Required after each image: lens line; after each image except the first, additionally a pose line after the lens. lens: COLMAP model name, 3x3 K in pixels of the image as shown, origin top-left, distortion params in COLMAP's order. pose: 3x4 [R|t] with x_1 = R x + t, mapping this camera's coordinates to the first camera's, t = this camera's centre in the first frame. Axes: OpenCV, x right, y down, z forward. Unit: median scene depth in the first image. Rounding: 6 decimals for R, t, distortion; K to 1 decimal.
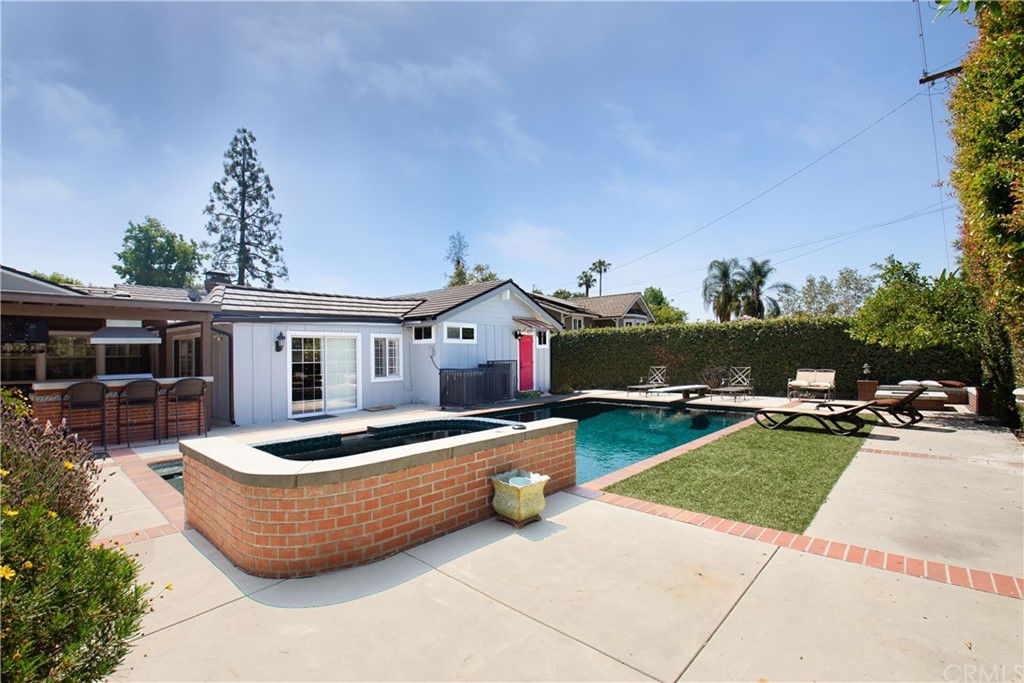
lens RADIAL K [[453.1, 0, 528.5], [0, 453.1, 355.5], [0, 0, 1]] dist [-0.000778, -0.006747]
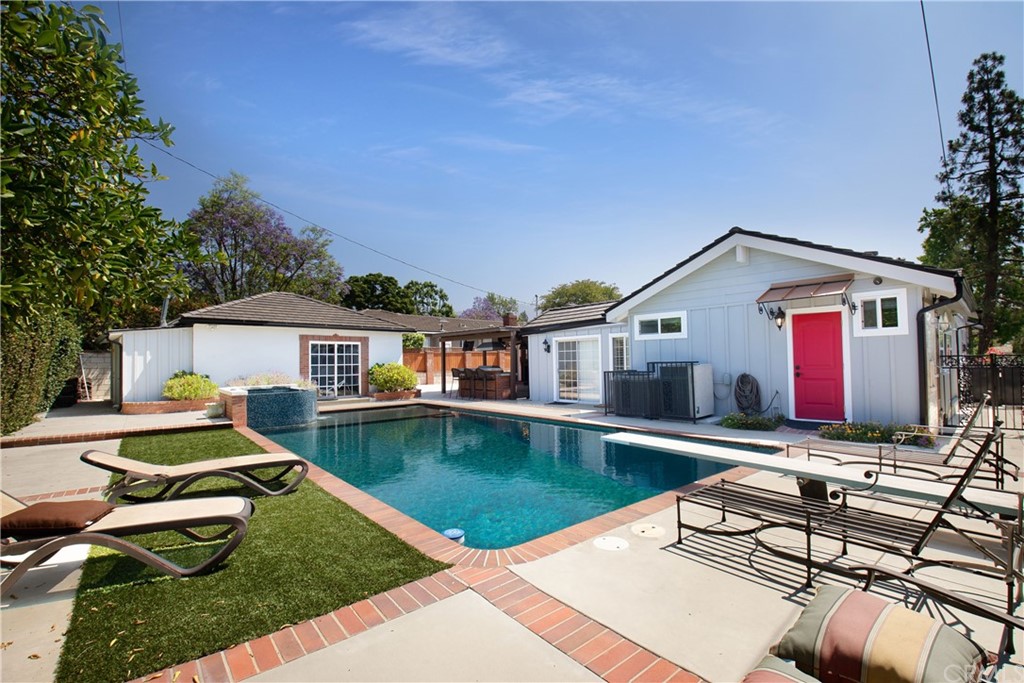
lens RADIAL K [[453.1, 0, 524.3], [0, 453.1, 346.8], [0, 0, 1]] dist [-0.000778, -0.006747]
pose [[-0.153712, -0.011684, -0.988047, 0.585710], [0.017299, 0.999745, -0.014513, -0.005089], [0.987964, -0.019323, -0.153470, 0.783359]]
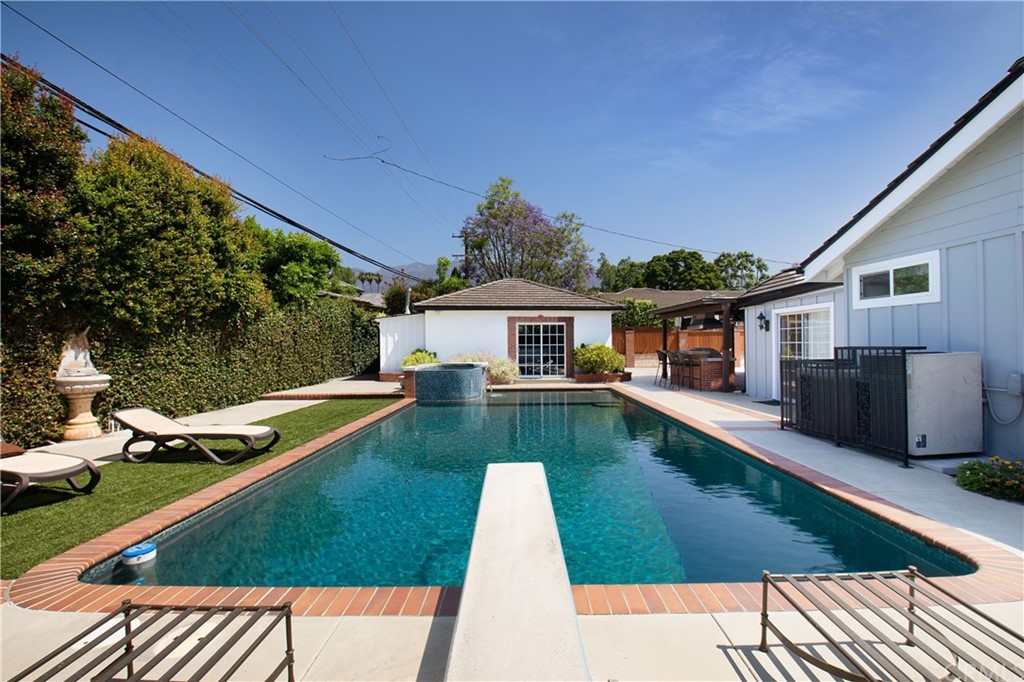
lens RADIAL K [[453.1, 0, 519.2], [0, 453.1, 341.2], [0, 0, 1]] dist [-0.000778, -0.006747]
pose [[-0.760403, 0.018989, -0.649174, 0.365967], [0.021005, 0.999769, 0.004641, -0.001525], [0.649112, -0.010107, -0.760626, 0.969034]]
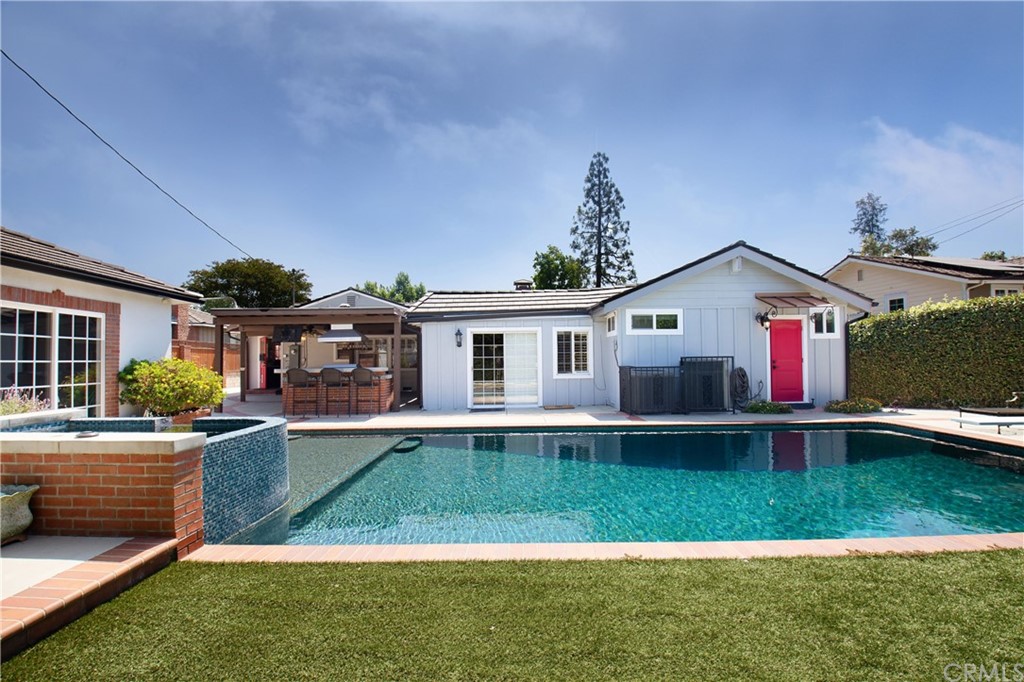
lens RADIAL K [[453.1, 0, 522.6], [0, 453.1, 354.8], [0, 0, 1]] dist [-0.000778, -0.006747]
pose [[0.650094, 0.001036, -0.759853, 0.264896], [0.000441, 0.999998, 0.001741, 0.005977], [0.759854, -0.001467, 0.650093, 0.275193]]
